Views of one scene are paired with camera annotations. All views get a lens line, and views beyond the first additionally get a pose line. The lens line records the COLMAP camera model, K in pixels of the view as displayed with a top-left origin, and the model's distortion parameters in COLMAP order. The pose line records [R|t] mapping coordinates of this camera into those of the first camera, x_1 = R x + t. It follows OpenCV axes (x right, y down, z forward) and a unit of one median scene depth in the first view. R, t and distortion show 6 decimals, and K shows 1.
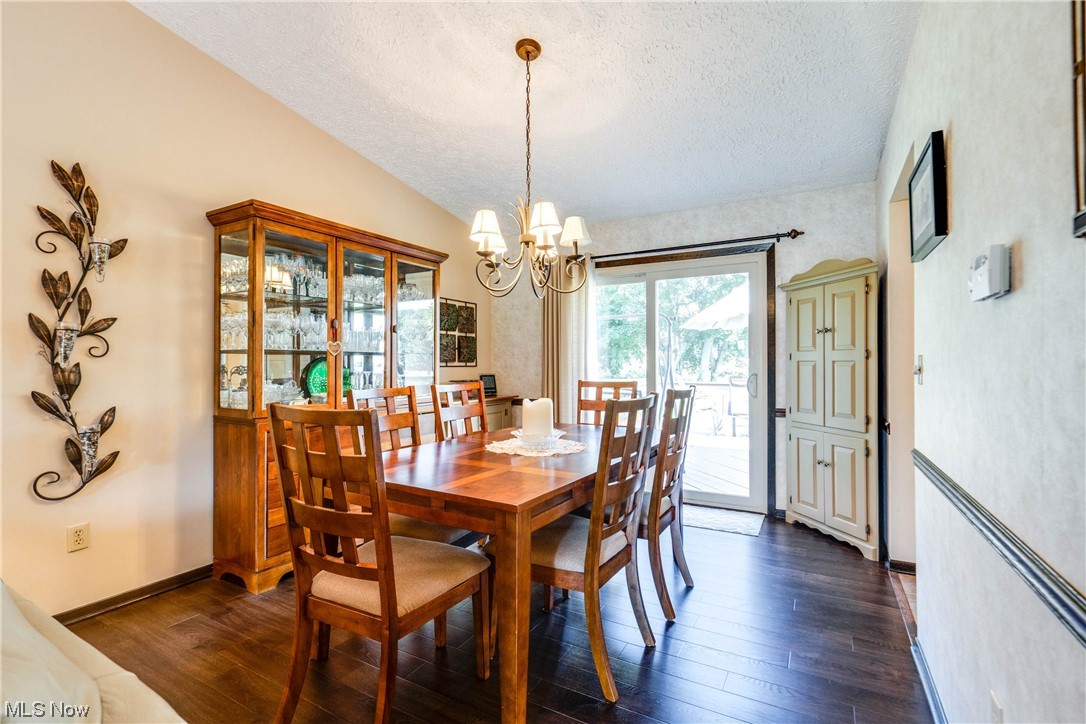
lens RADIAL K [[494.6, 0, 547.7], [0, 494.6, 364.7], [0, 0, 1]] dist [-0.002410, -0.000609]
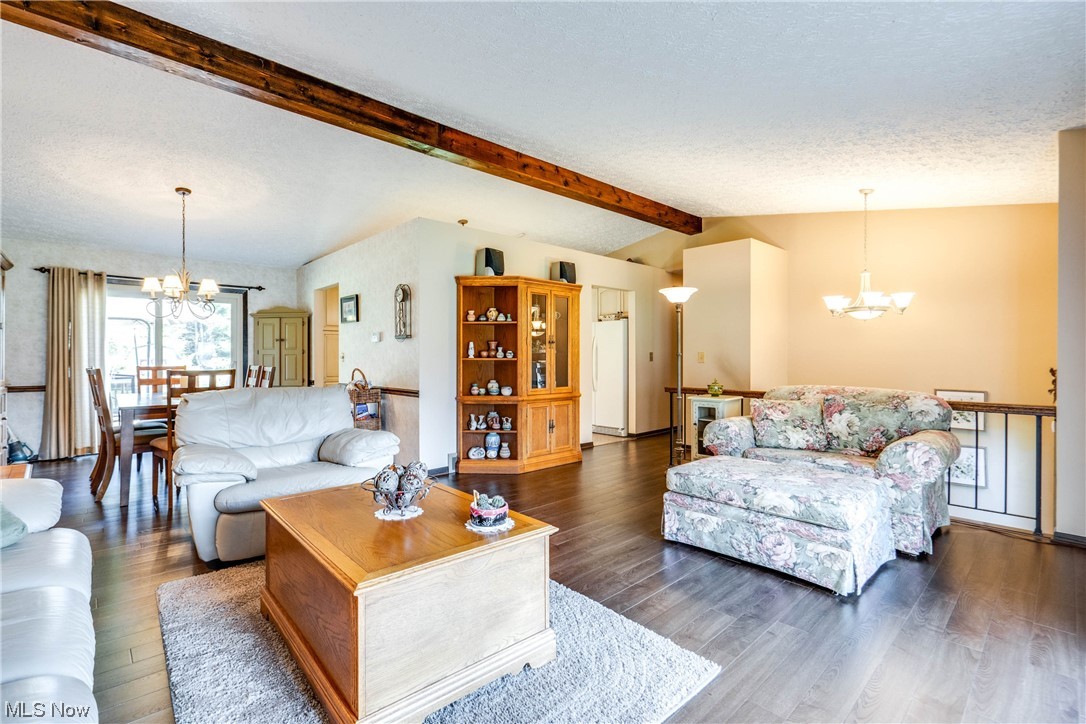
lens RADIAL K [[468.0, 0, 522.3], [0, 468.0, 355.3], [0, 0, 1]] dist [0.000164, 0.000275]
pose [[0.329467, 0.007255, 0.944139, -0.869482], [-0.000498, 0.999972, -0.007510, 0.008300], [-0.944167, 0.002004, 0.329461, -0.552591]]
